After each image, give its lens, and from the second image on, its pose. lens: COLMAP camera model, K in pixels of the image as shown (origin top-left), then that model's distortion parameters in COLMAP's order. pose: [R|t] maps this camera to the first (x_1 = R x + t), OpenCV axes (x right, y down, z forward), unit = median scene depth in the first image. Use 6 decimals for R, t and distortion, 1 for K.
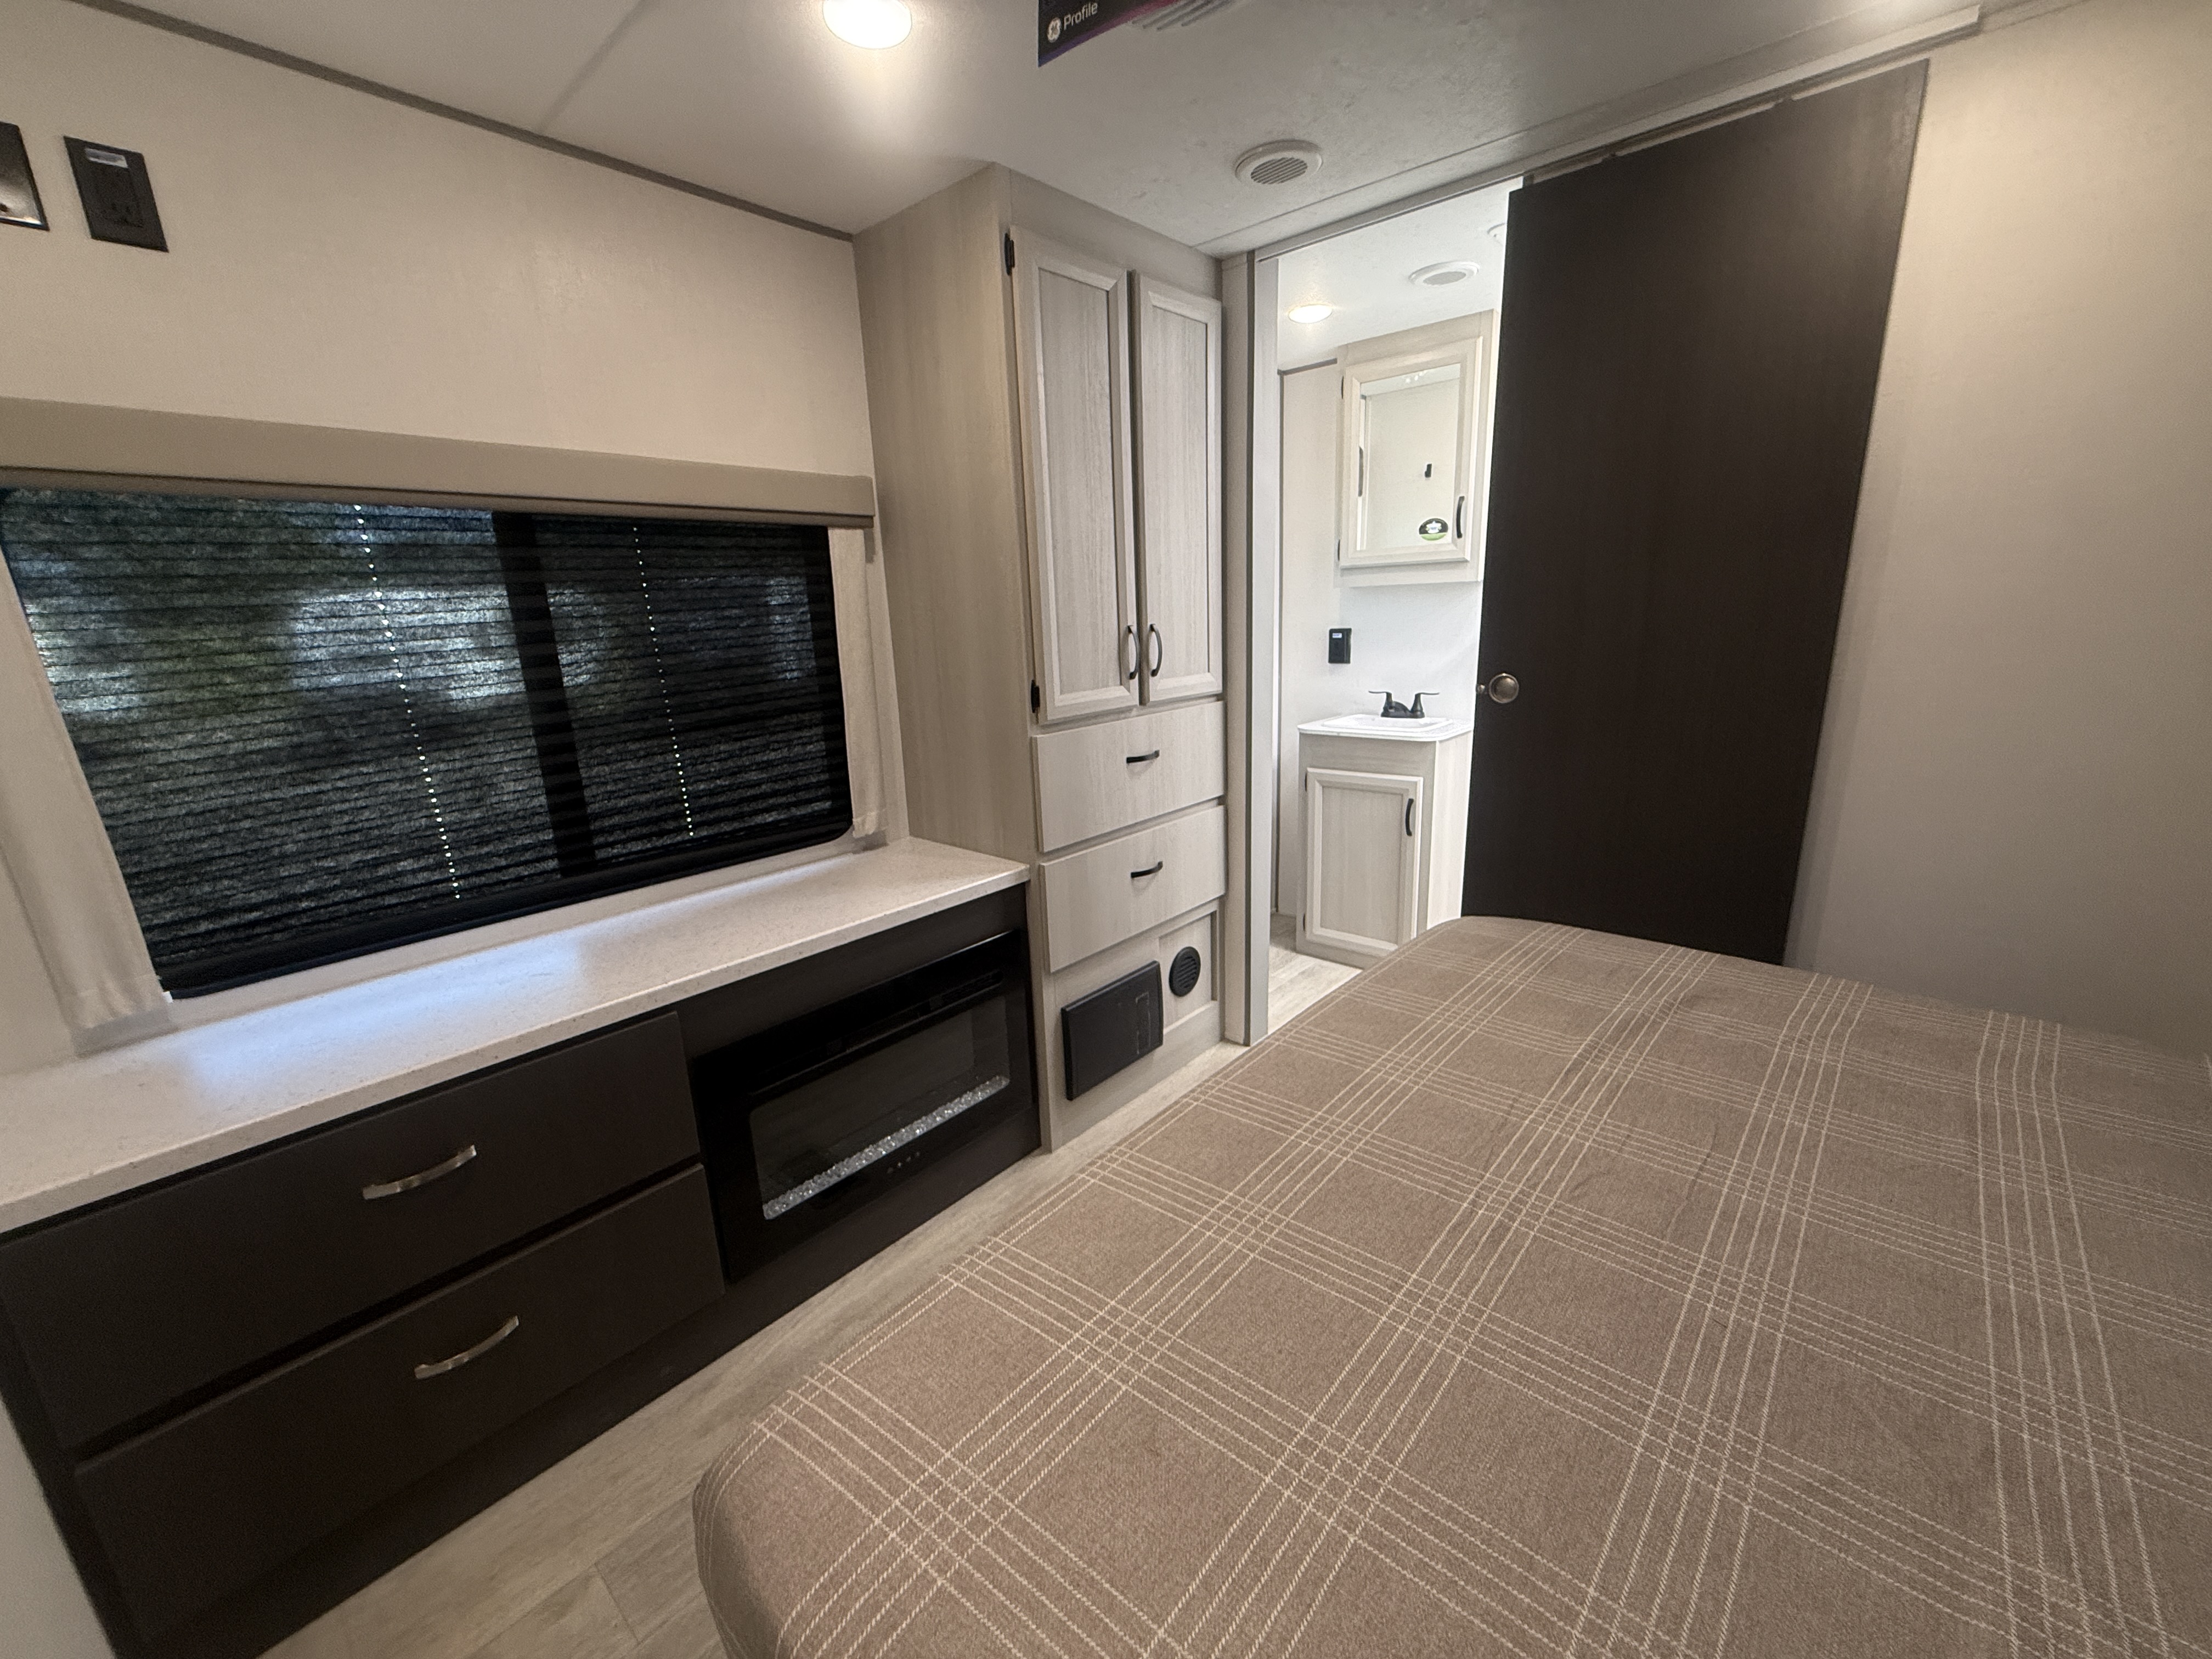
lens RADIAL K [[886.8, 0, 1103.0], [0, 886.8, 834.3], [0, 0, 1]] dist [-0.001441, 0.000426]
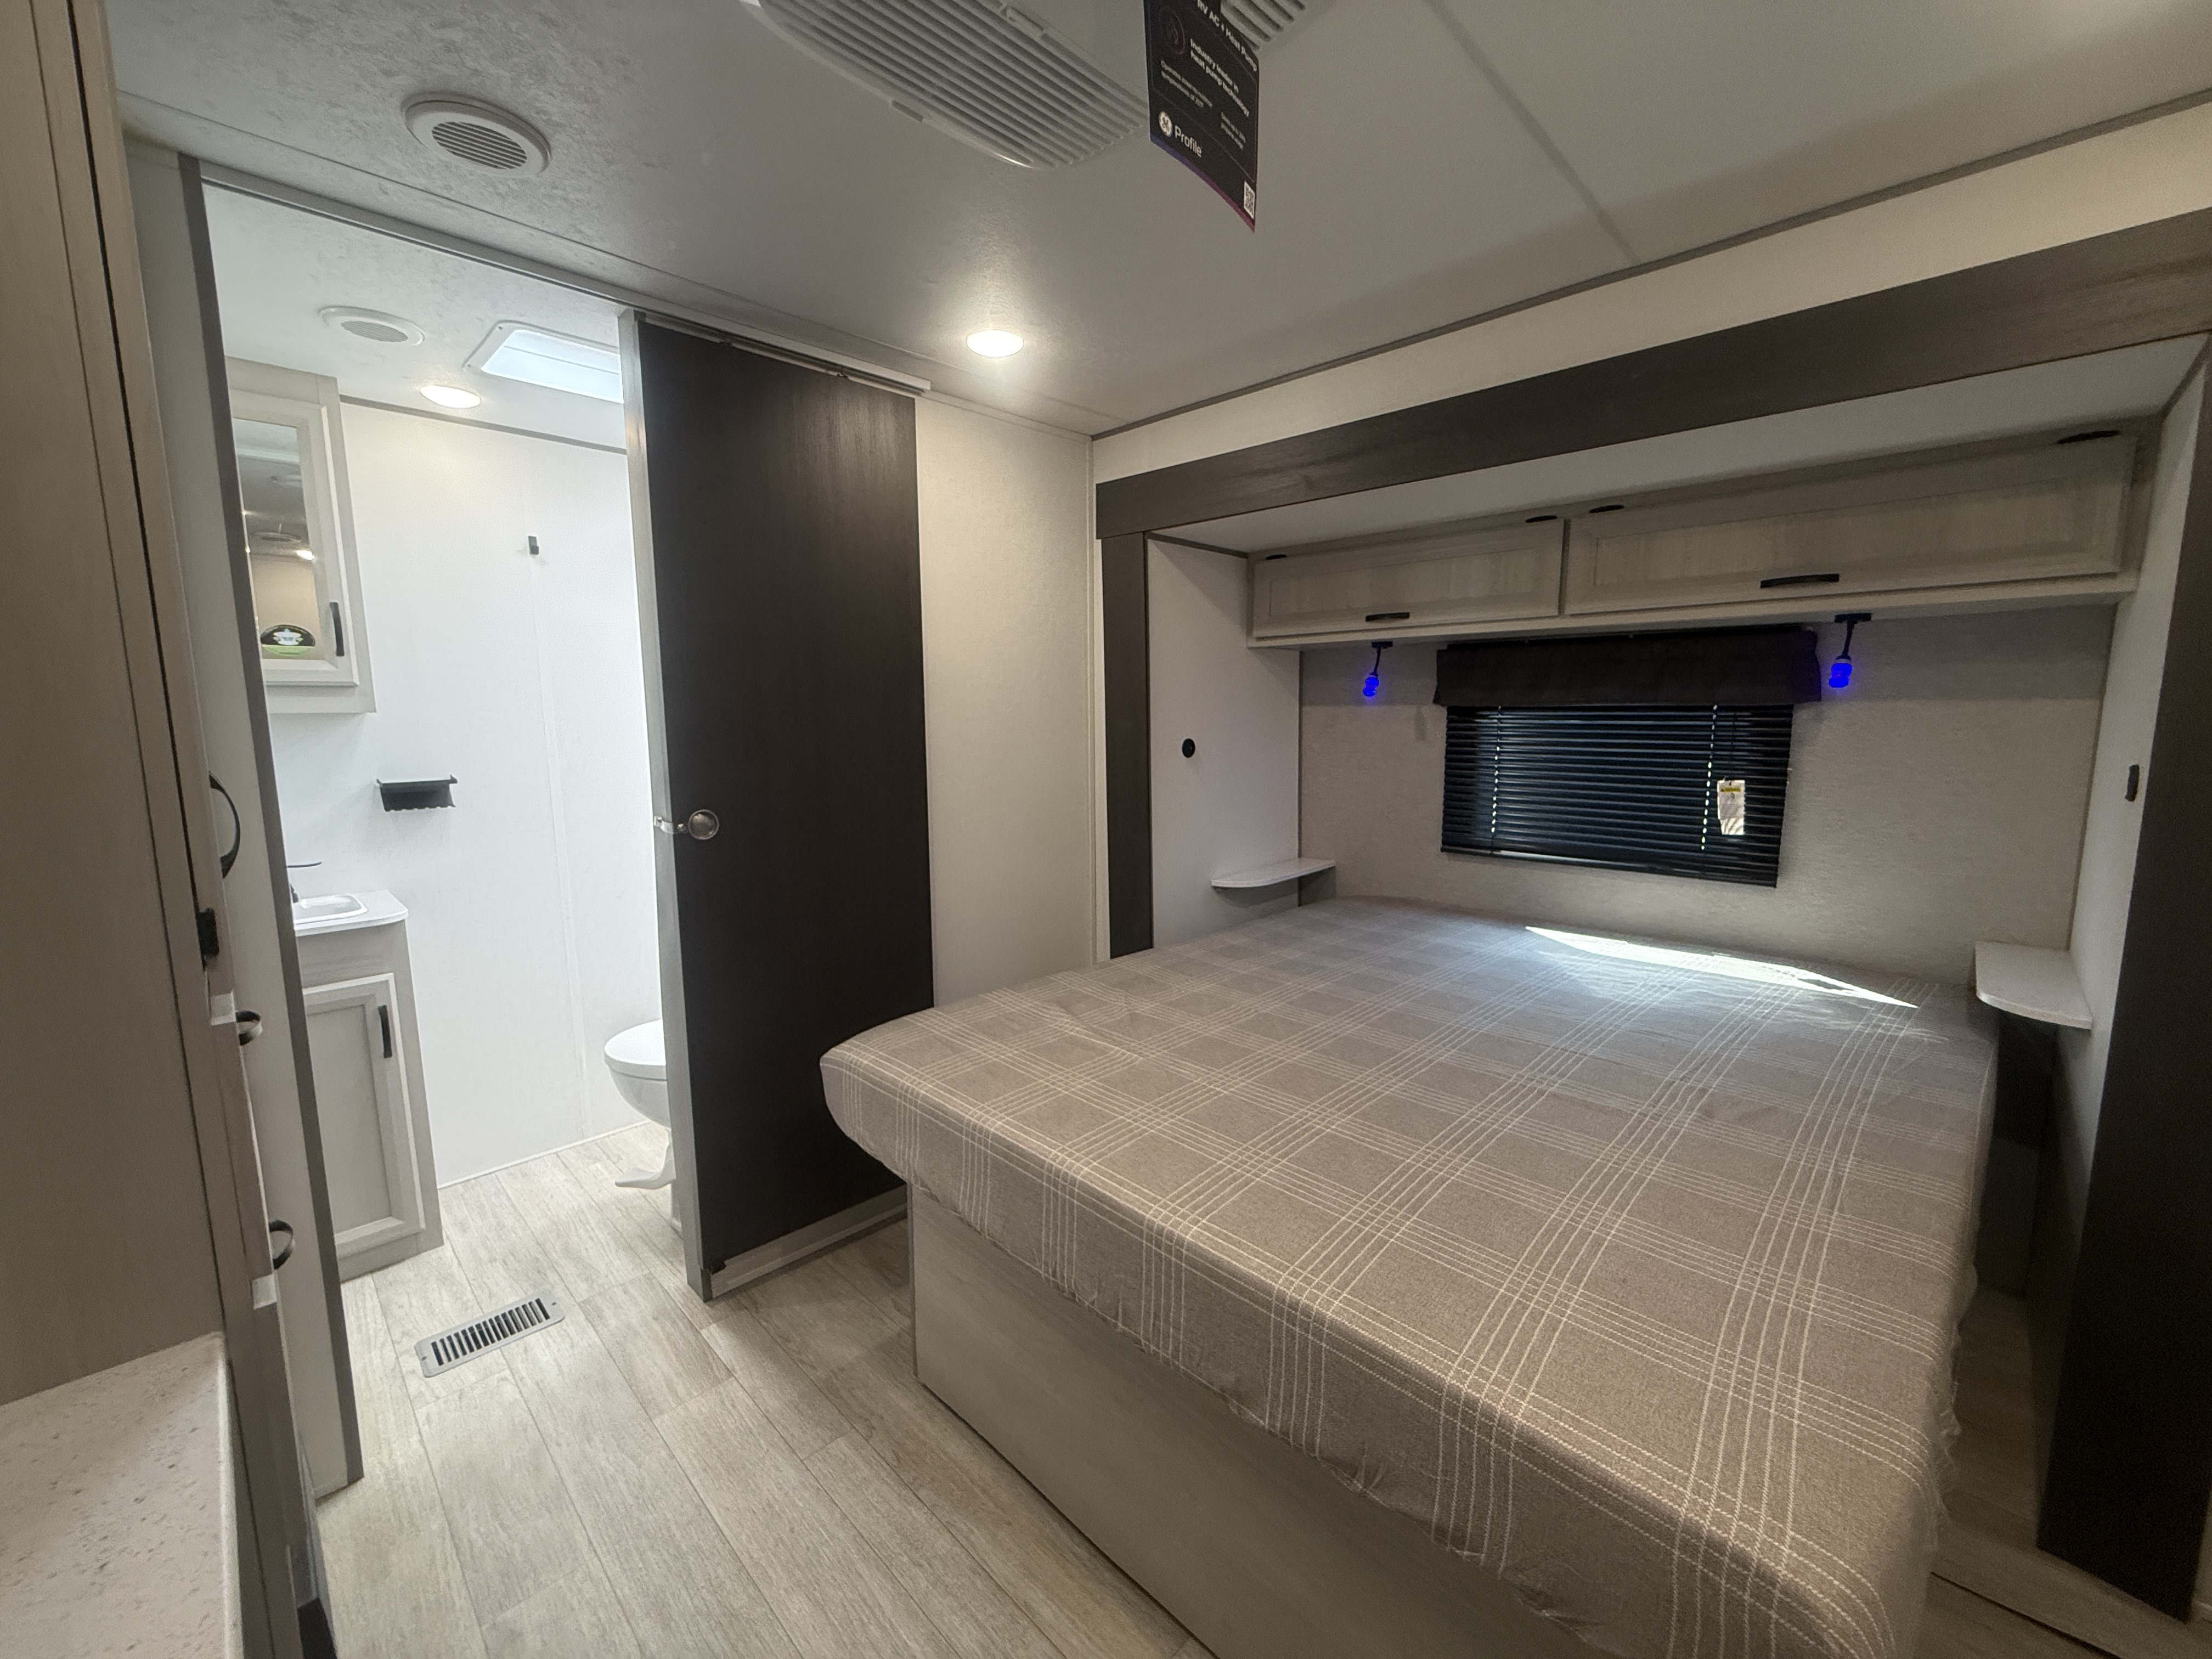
lens RADIAL K [[886.8, 0, 1103.5], [0, 886.8, 831.8], [0, 0, 1]] dist [-0.001441, 0.000426]
pose [[0.057977, -0.095972, 0.993694, -0.435625], [0.257519, 0.963120, 0.077994, -0.112824], [-0.964532, 0.251373, 0.080553, 0.481548]]
